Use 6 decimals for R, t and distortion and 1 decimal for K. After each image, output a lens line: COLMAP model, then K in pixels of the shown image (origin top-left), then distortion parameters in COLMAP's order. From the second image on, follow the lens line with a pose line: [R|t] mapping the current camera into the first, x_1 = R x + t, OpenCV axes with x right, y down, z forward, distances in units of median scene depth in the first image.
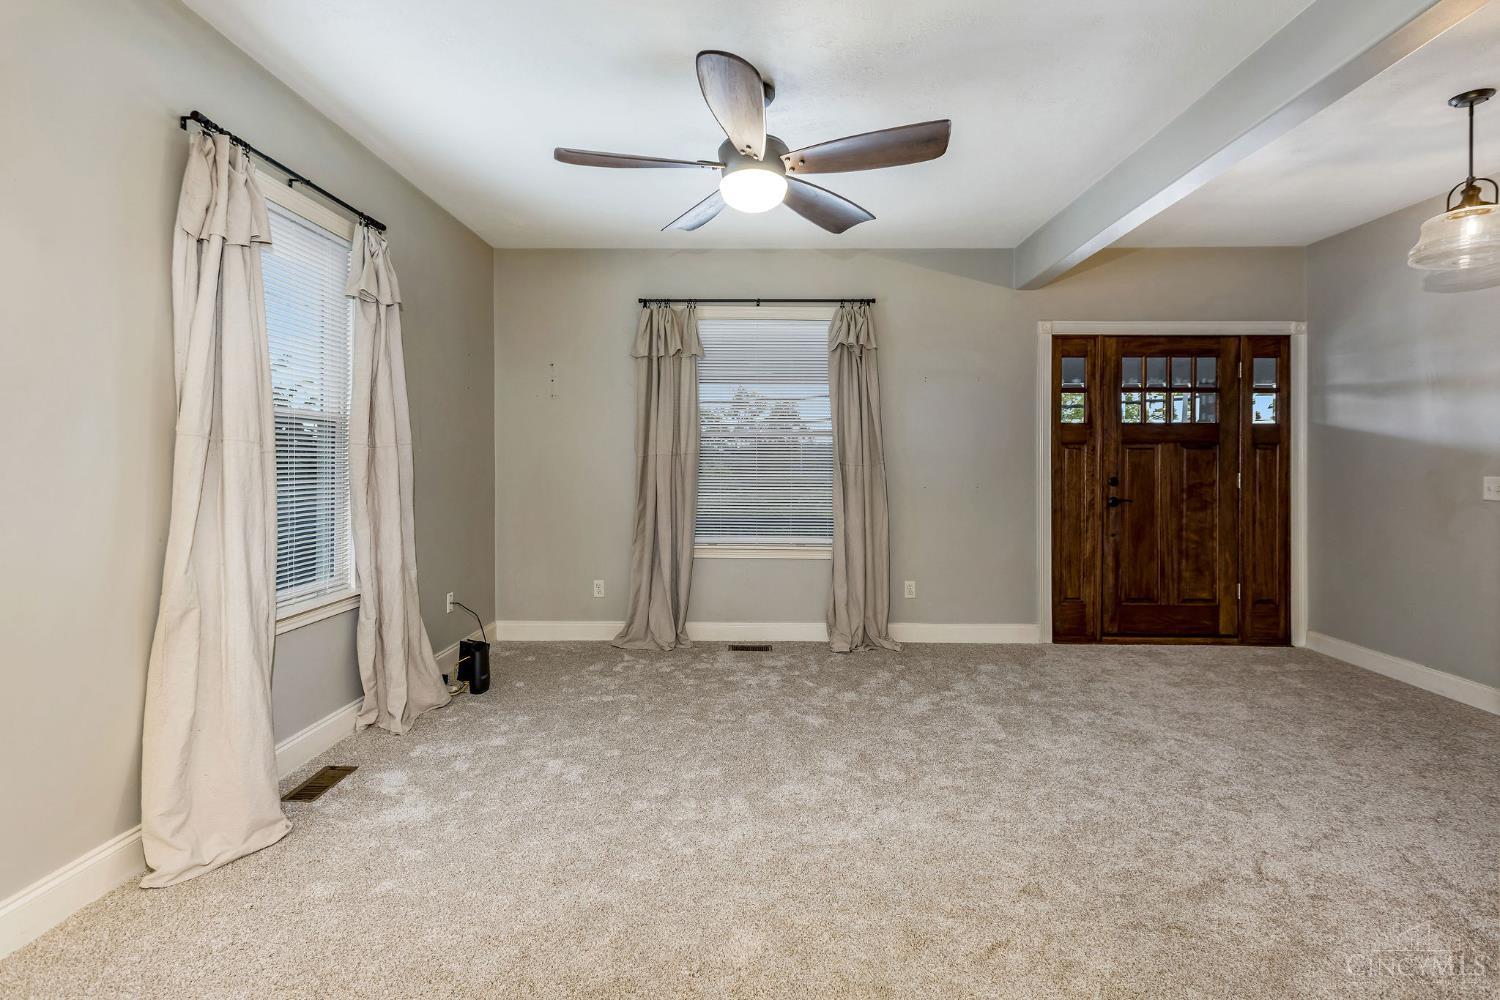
lens RADIAL K [[697.0, 0, 763.5], [0, 697.0, 468.6], [0, 0, 1]] dist [0.002245, 0.000044]
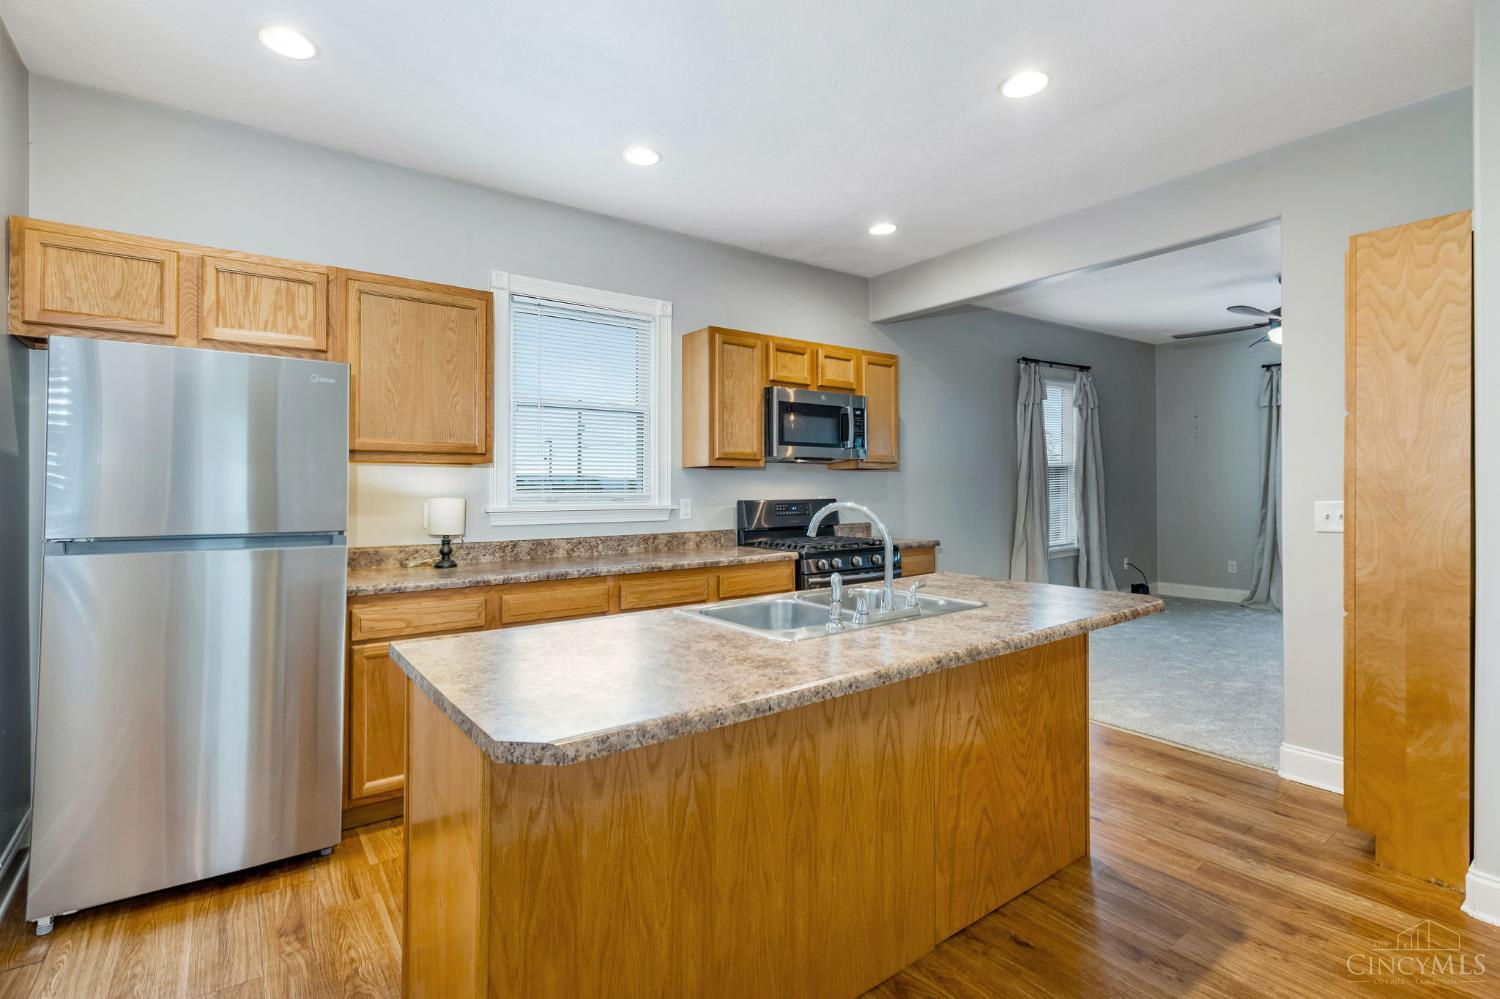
lens RADIAL K [[709.6, 0, 748.1], [0, 709.6, 496.6], [0, 0, 1]] dist [-0.000135, -0.000022]
pose [[0.596917, 0.004417, -0.802291, 0.375231], [0.013891, 0.999778, 0.015839, -0.014099], [0.802183, -0.020599, 0.596723, -0.745798]]
